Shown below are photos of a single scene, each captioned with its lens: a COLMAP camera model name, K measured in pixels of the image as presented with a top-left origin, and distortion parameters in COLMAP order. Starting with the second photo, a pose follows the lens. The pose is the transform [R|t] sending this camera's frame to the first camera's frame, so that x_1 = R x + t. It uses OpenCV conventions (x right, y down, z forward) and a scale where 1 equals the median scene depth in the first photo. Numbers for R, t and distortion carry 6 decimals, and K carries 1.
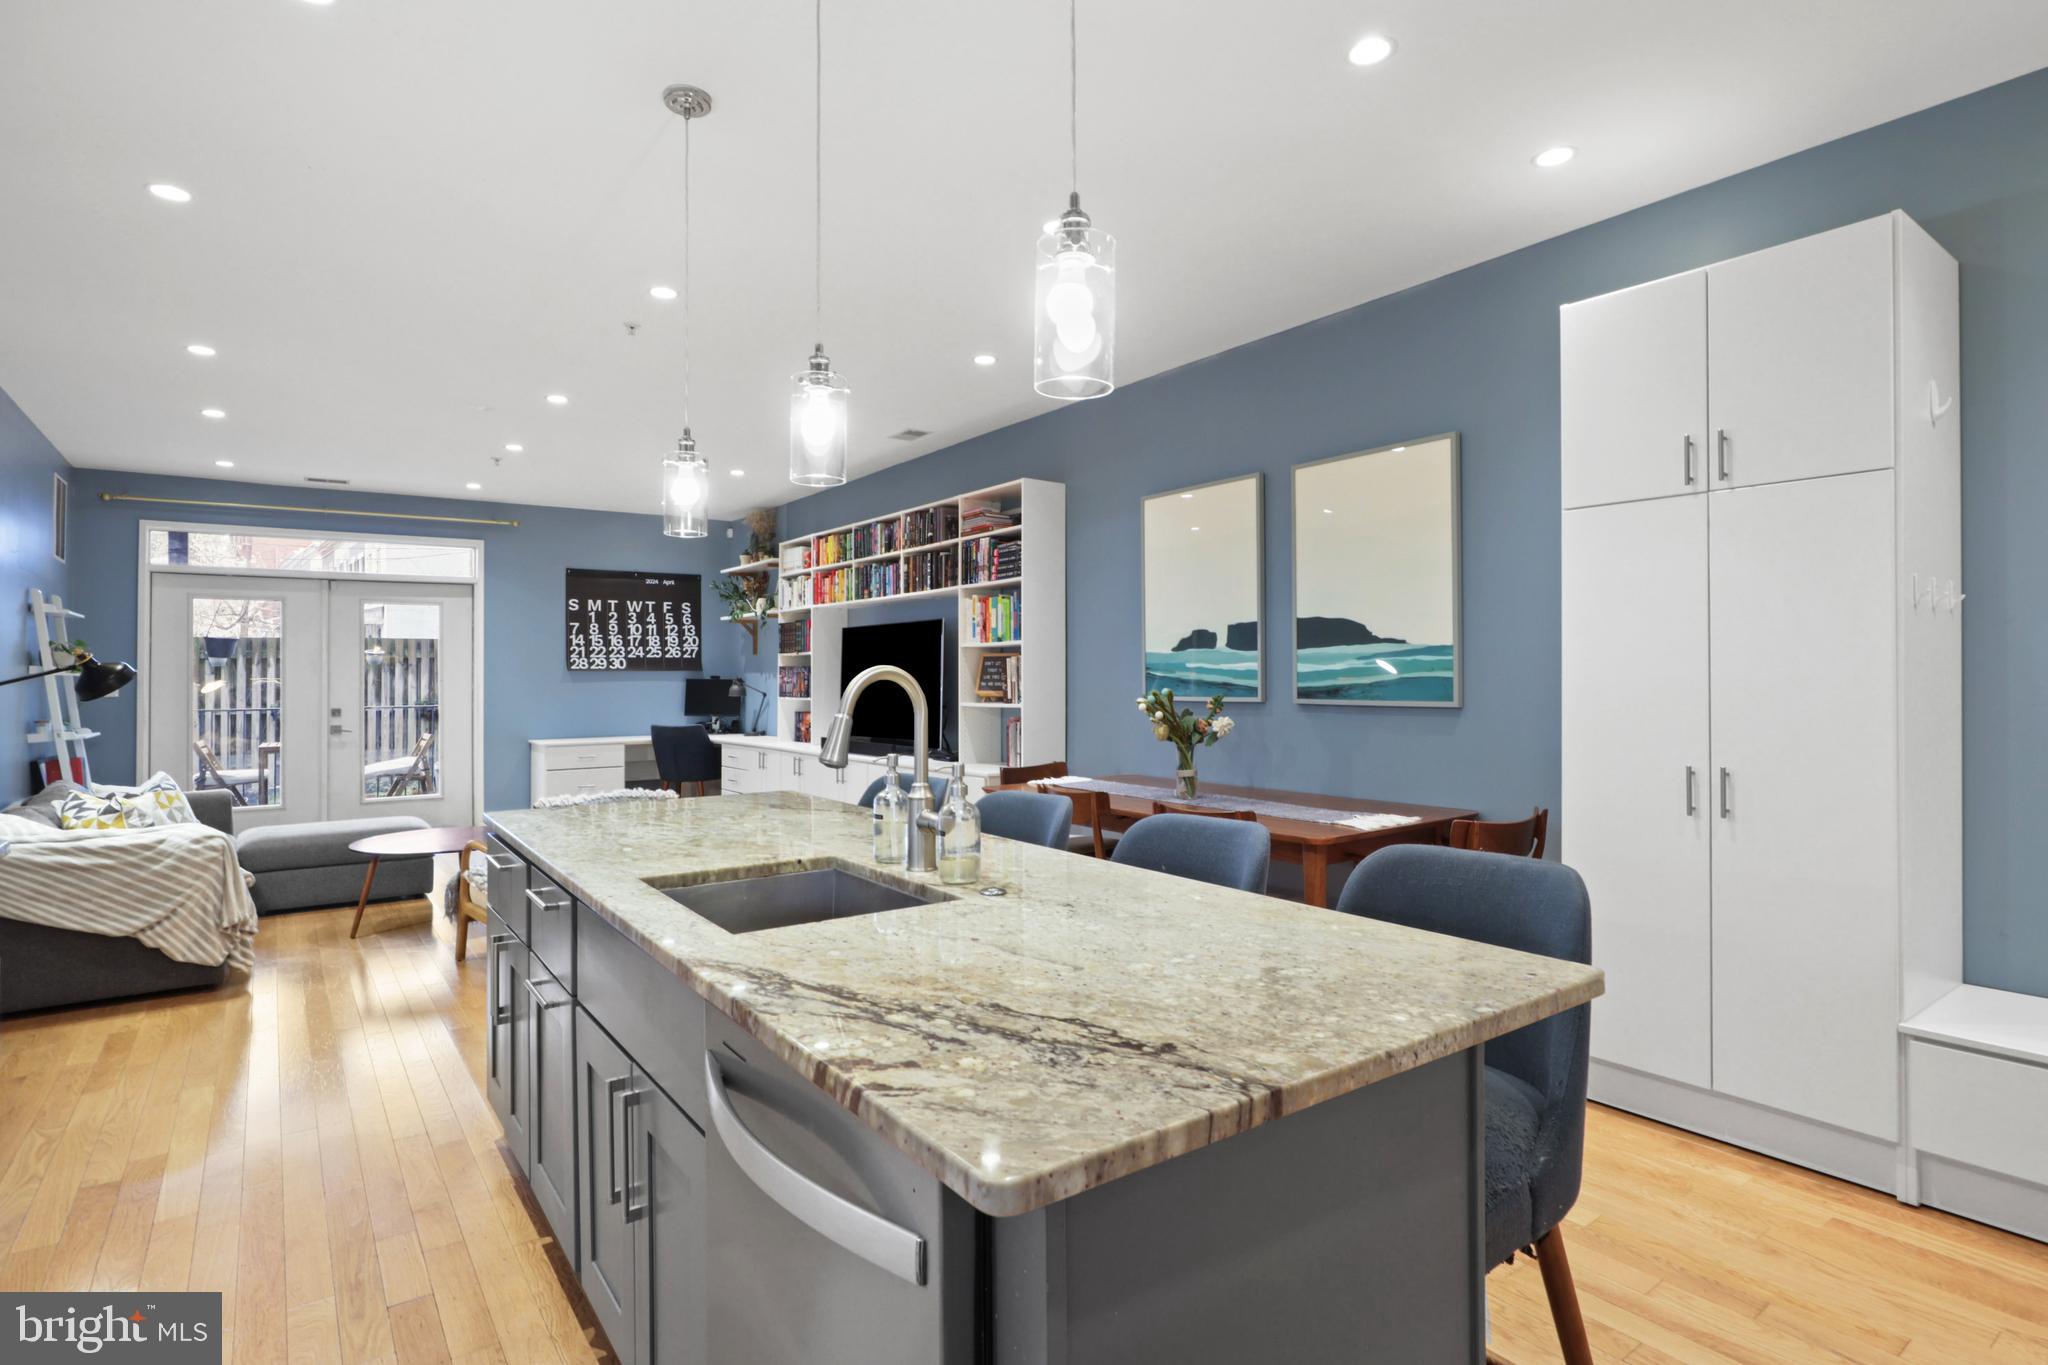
lens RADIAL K [[1031.6, 0, 1025.9], [0, 1031.6, 658.3], [0, 0, 1]] dist [-0.022458, 0.013135]
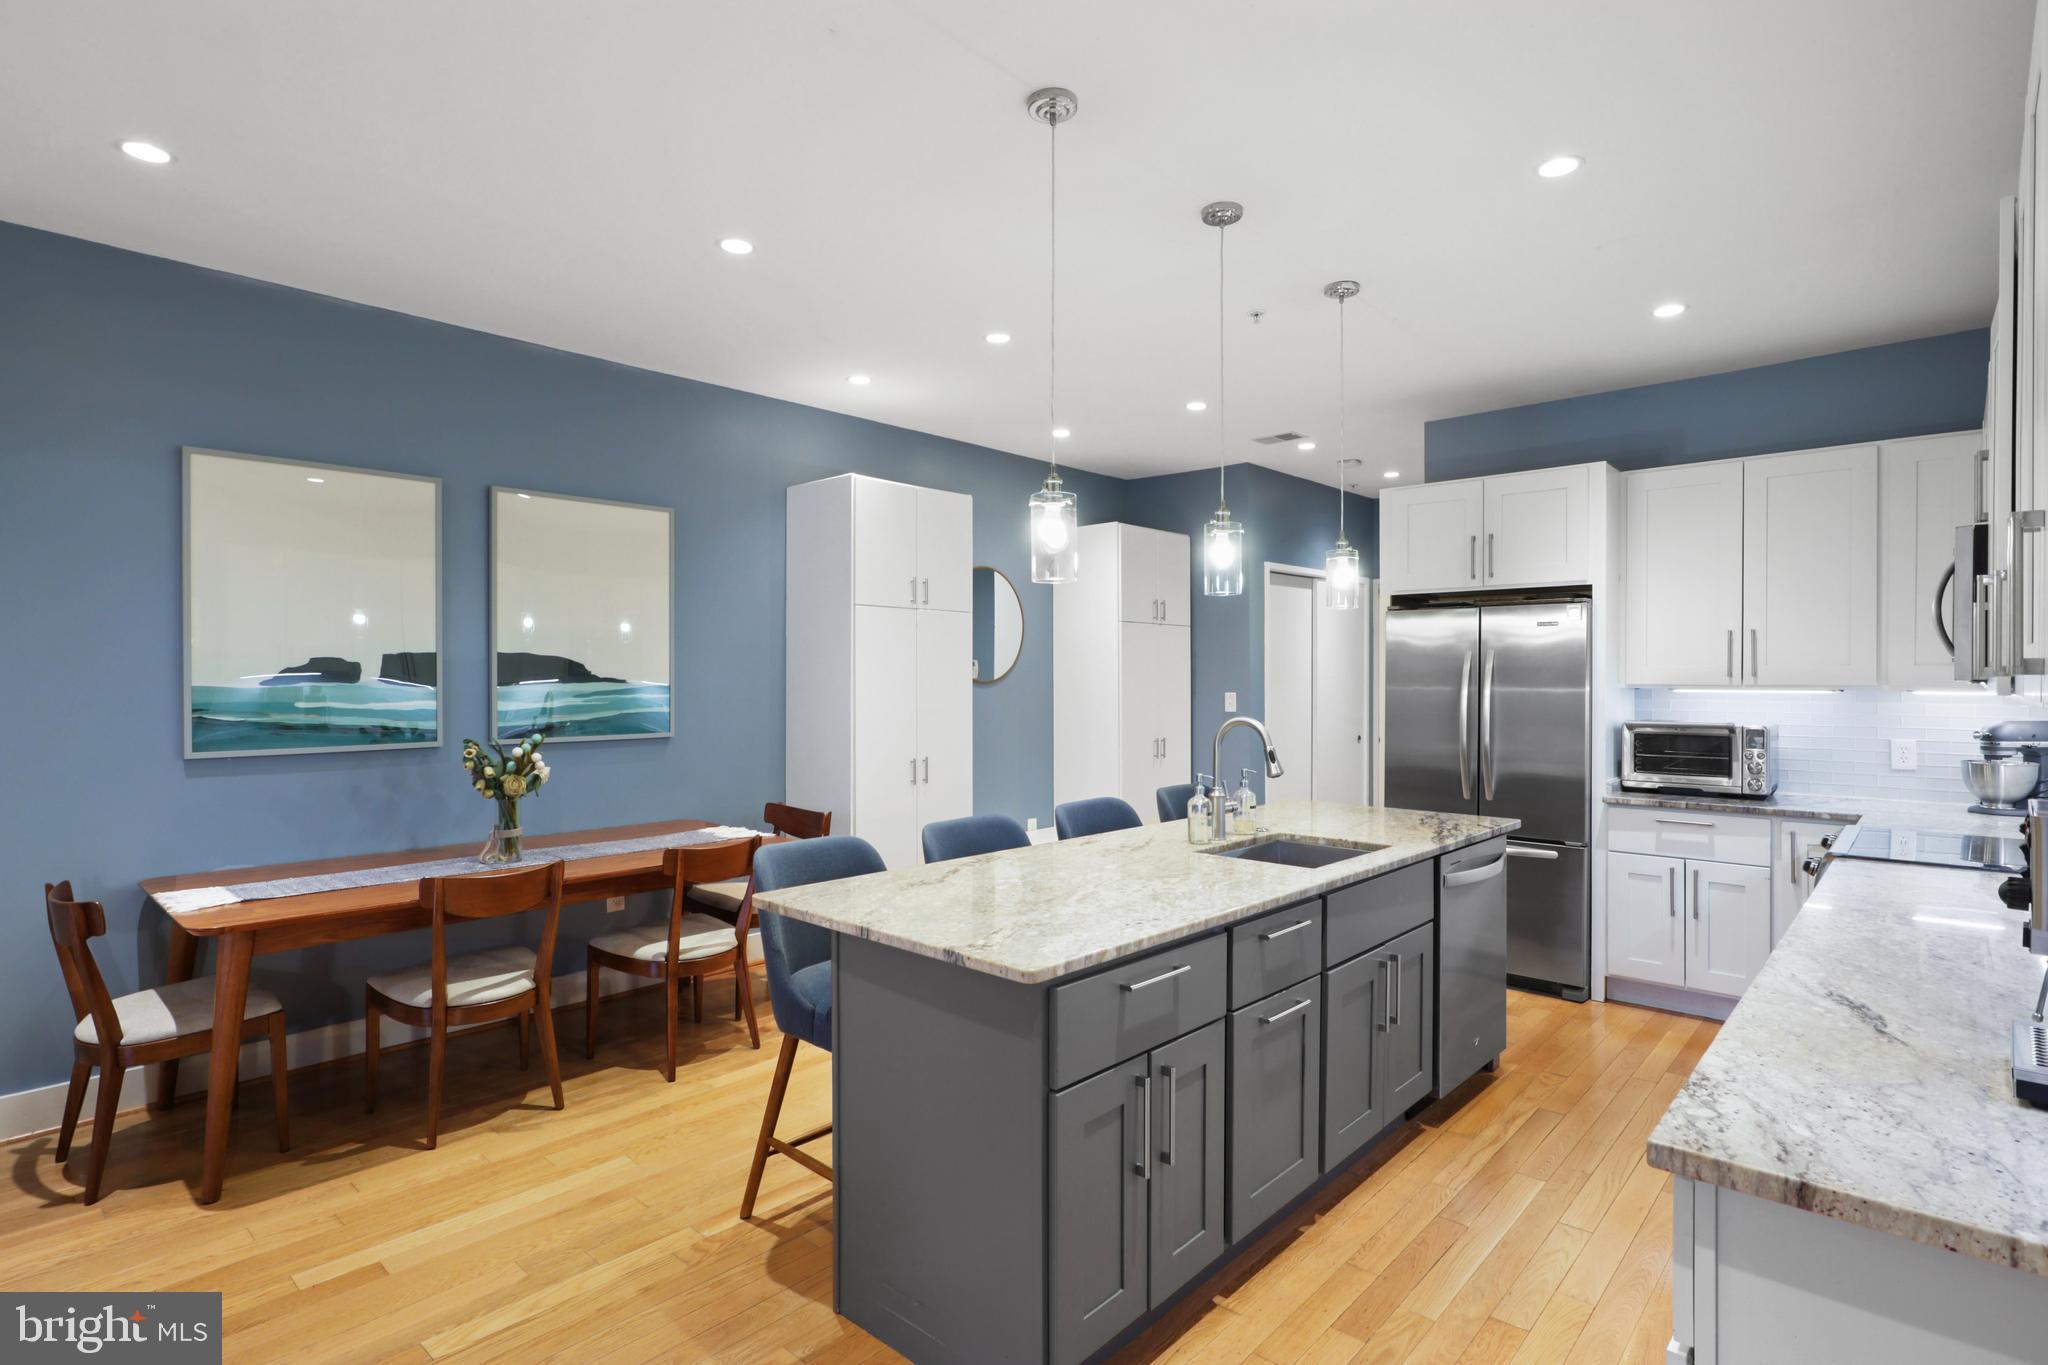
lens RADIAL K [[1031.6, 0, 1023.7], [0, 1031.6, 678.5], [0, 0, 1]] dist [-0.022458, 0.013135]
pose [[-0.198128, 0.005622, 0.980160, -0.542402], [-0.014266, 0.999861, -0.008619, -0.010721], [-0.980072, -0.015691, -0.198020, 0.533420]]
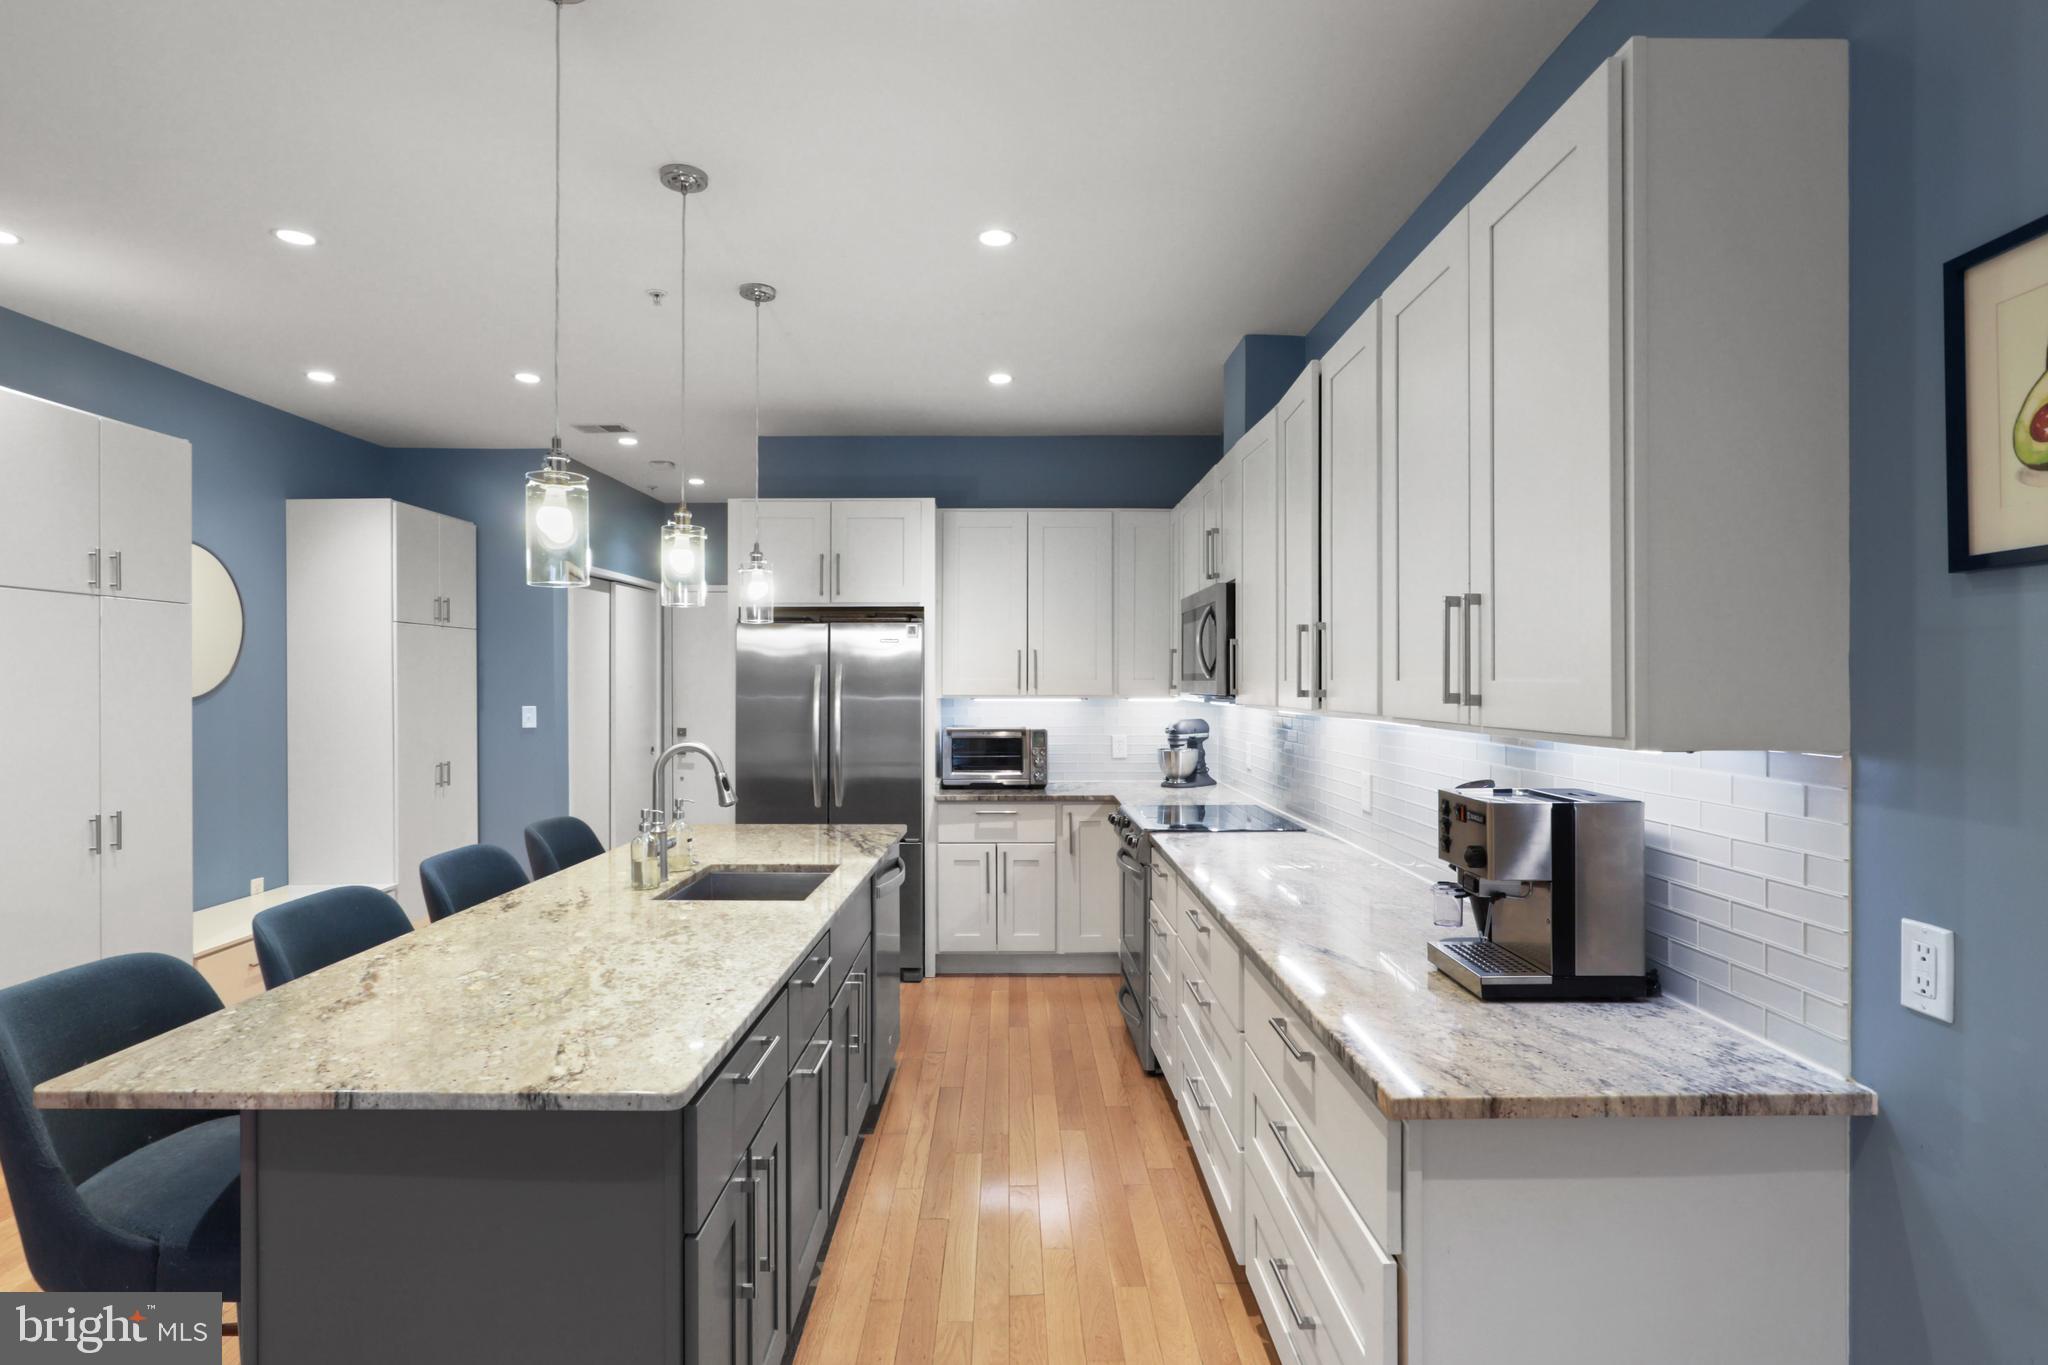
lens RADIAL K [[1031.6, 0, 1023.5], [0, 1031.6, 678.6], [0, 0, 1]] dist [-0.022458, 0.013135]
pose [[-0.813619, 0.008351, 0.581338, -0.448697], [-0.001883, 0.999854, -0.016999, -0.018634], [-0.581395, -0.014926, -0.813484, 0.616700]]
